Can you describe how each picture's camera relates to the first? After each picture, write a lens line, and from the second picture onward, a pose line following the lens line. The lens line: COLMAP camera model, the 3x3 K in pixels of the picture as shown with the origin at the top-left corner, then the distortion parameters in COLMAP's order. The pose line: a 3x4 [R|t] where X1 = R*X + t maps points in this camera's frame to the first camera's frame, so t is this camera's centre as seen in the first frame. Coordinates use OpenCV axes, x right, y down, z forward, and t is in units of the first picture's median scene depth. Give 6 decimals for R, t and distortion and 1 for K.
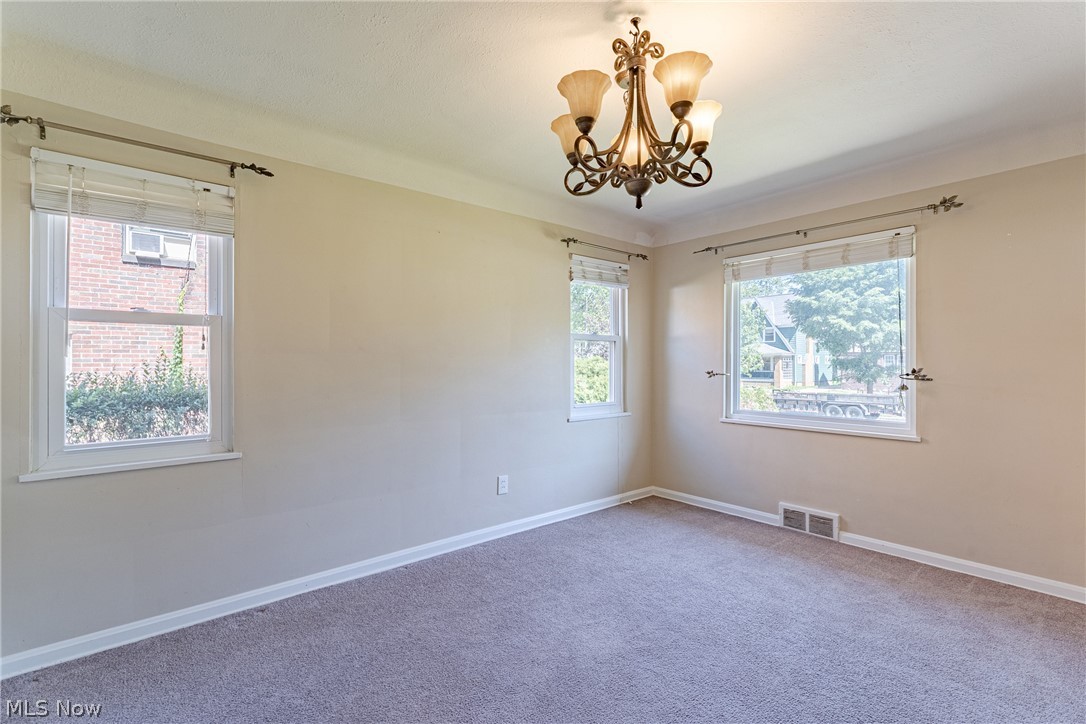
lens RADIAL K [[489.7, 0, 539.2], [0, 489.7, 362.6], [0, 0, 1]] dist [0.004673, -0.001450]
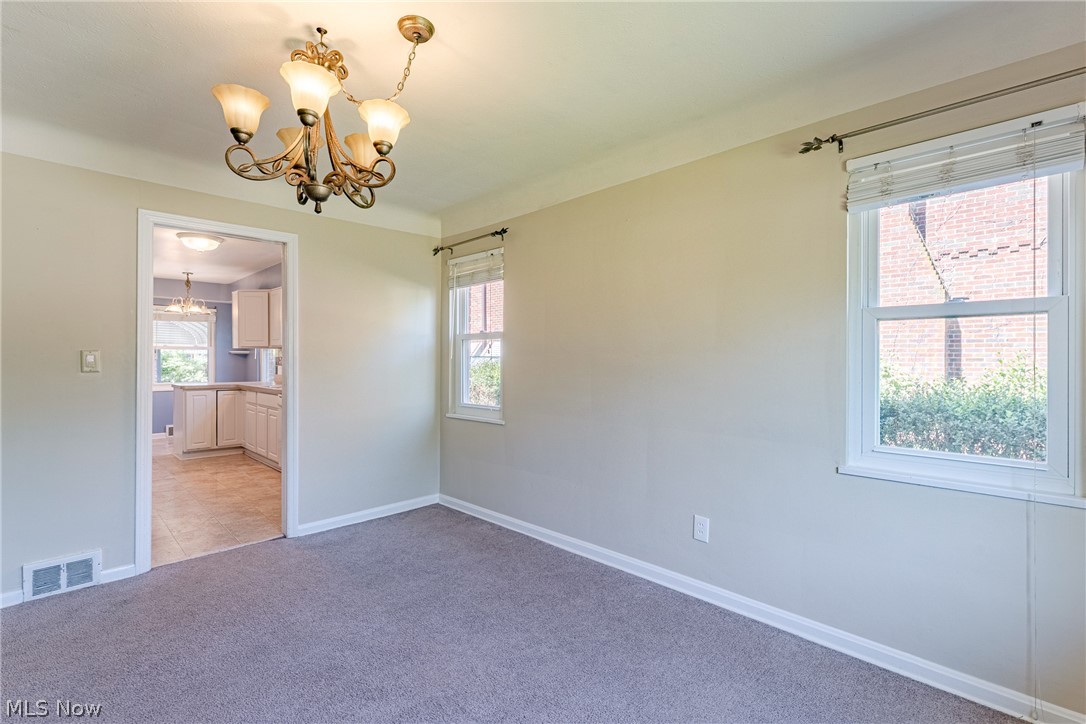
lens RADIAL K [[489.7, 0, 537.8], [0, 489.7, 358.8], [0, 0, 1]] dist [0.004673, -0.001450]
pose [[0.087507, 0.003990, -0.996156, 0.681547], [0.002944, 0.999987, 0.004264, -0.011657], [0.996160, -0.003305, 0.087494, 0.733643]]
